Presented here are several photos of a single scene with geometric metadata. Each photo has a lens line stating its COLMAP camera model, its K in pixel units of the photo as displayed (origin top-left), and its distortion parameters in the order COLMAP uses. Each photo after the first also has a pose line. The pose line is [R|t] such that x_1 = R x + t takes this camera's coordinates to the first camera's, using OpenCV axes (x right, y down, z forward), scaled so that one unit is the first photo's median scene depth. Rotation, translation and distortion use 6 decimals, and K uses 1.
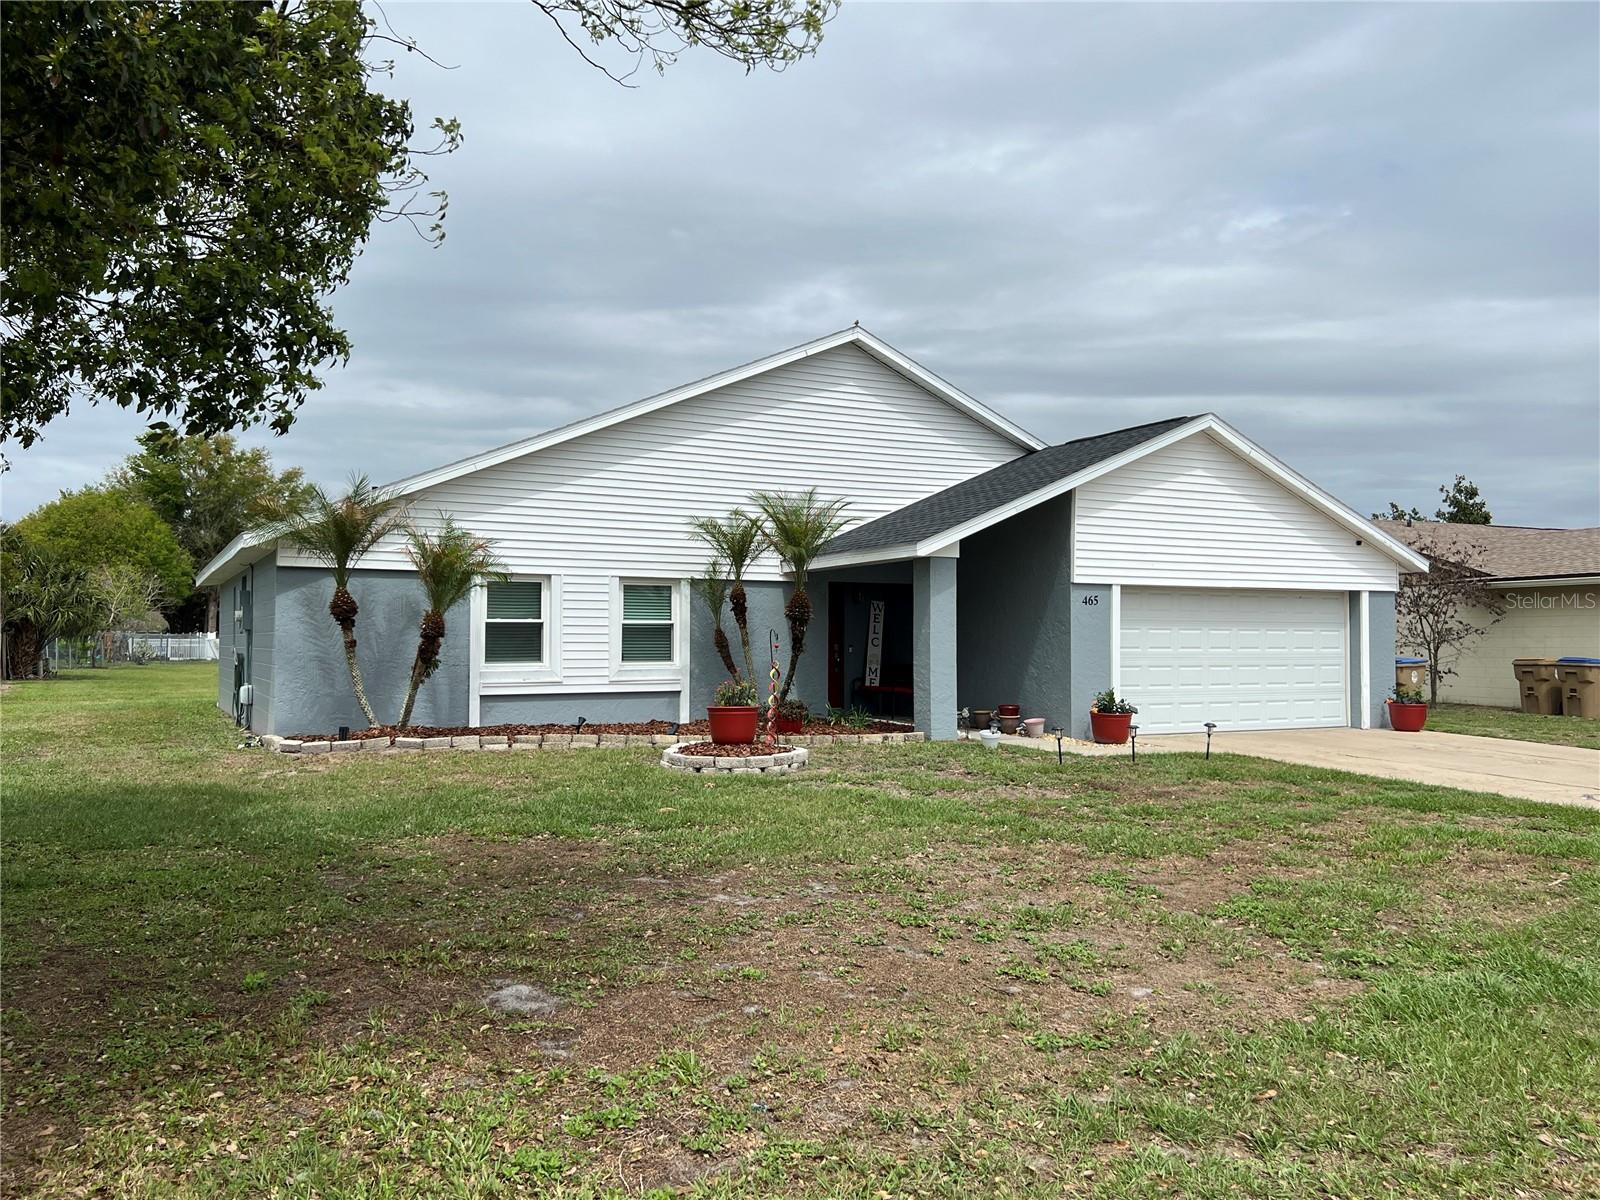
lens RADIAL K [[1241.1, 0, 800.0], [0, 1241.1, 600.0], [0, 0, 1]] dist [0.000388, 0.000622]
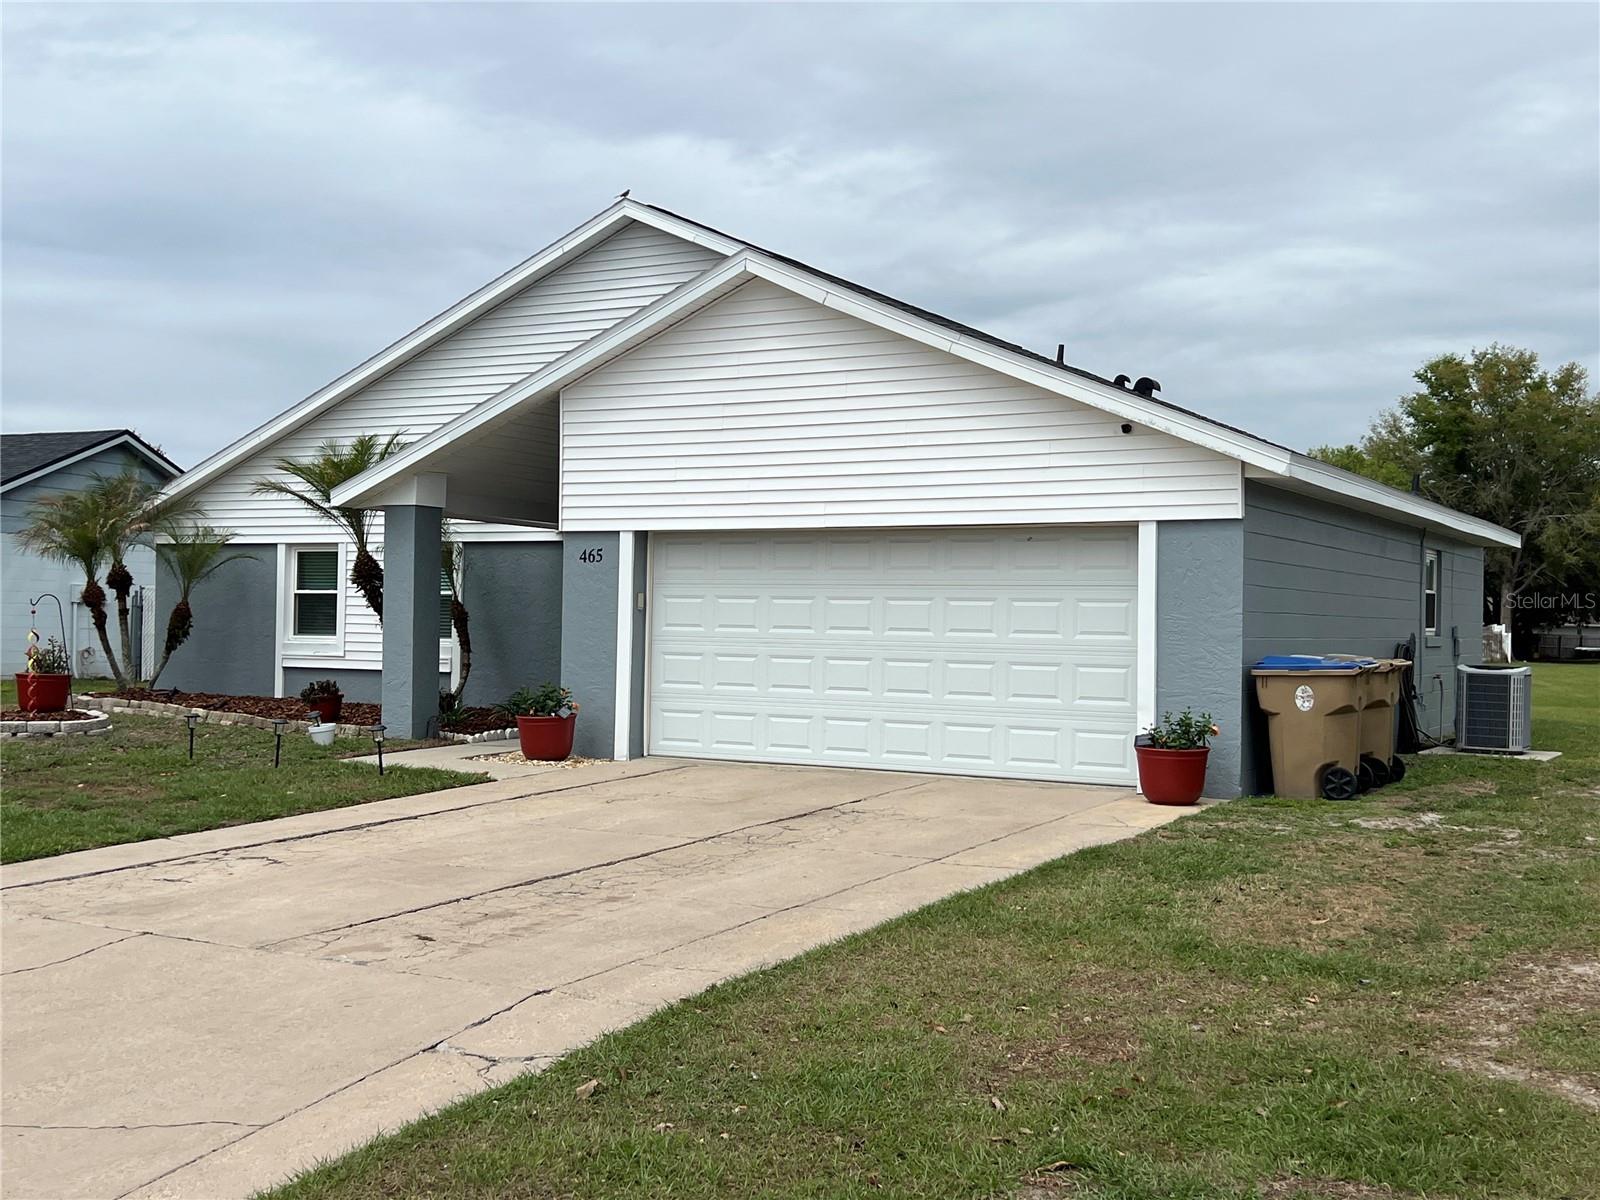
lens RADIAL K [[1801.2, 0, 800.0], [0, 1801.2, 600.0], [0, 0, 1]] dist [-0.013066, -0.024694]
pose [[0.545932, -0.005080, -0.837814, 1.115795], [0.013167, 0.999910, 0.002517, 0.023743], [0.837726, -0.012406, 0.545950, 0.535797]]
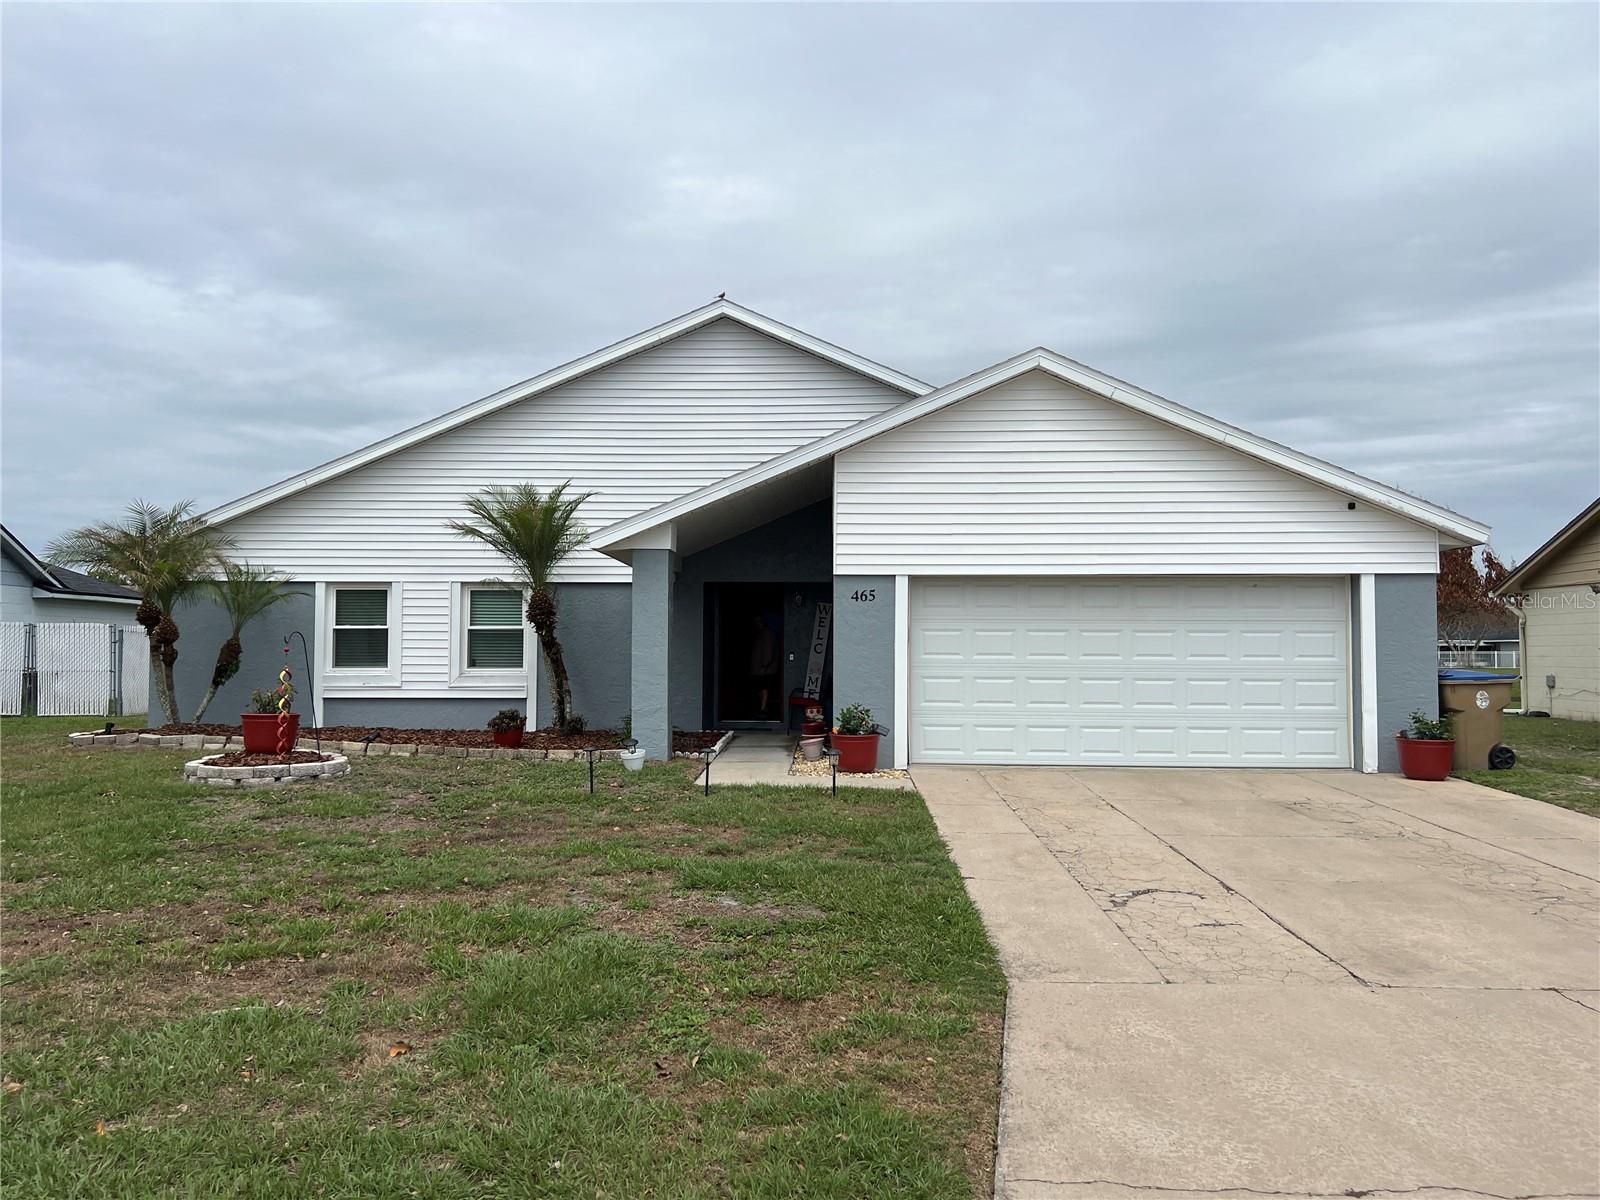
lens RADIAL K [[1220.0, 0, 800.0], [0, 1220.0, 600.0], [0, 0, 1]] dist [0.008997, -0.001541]
pose [[0.875323, -0.020573, -0.483101, 0.571442], [0.014929, 0.999768, -0.015526, 0.014824], [0.483308, 0.006378, 0.875427, 0.272772]]
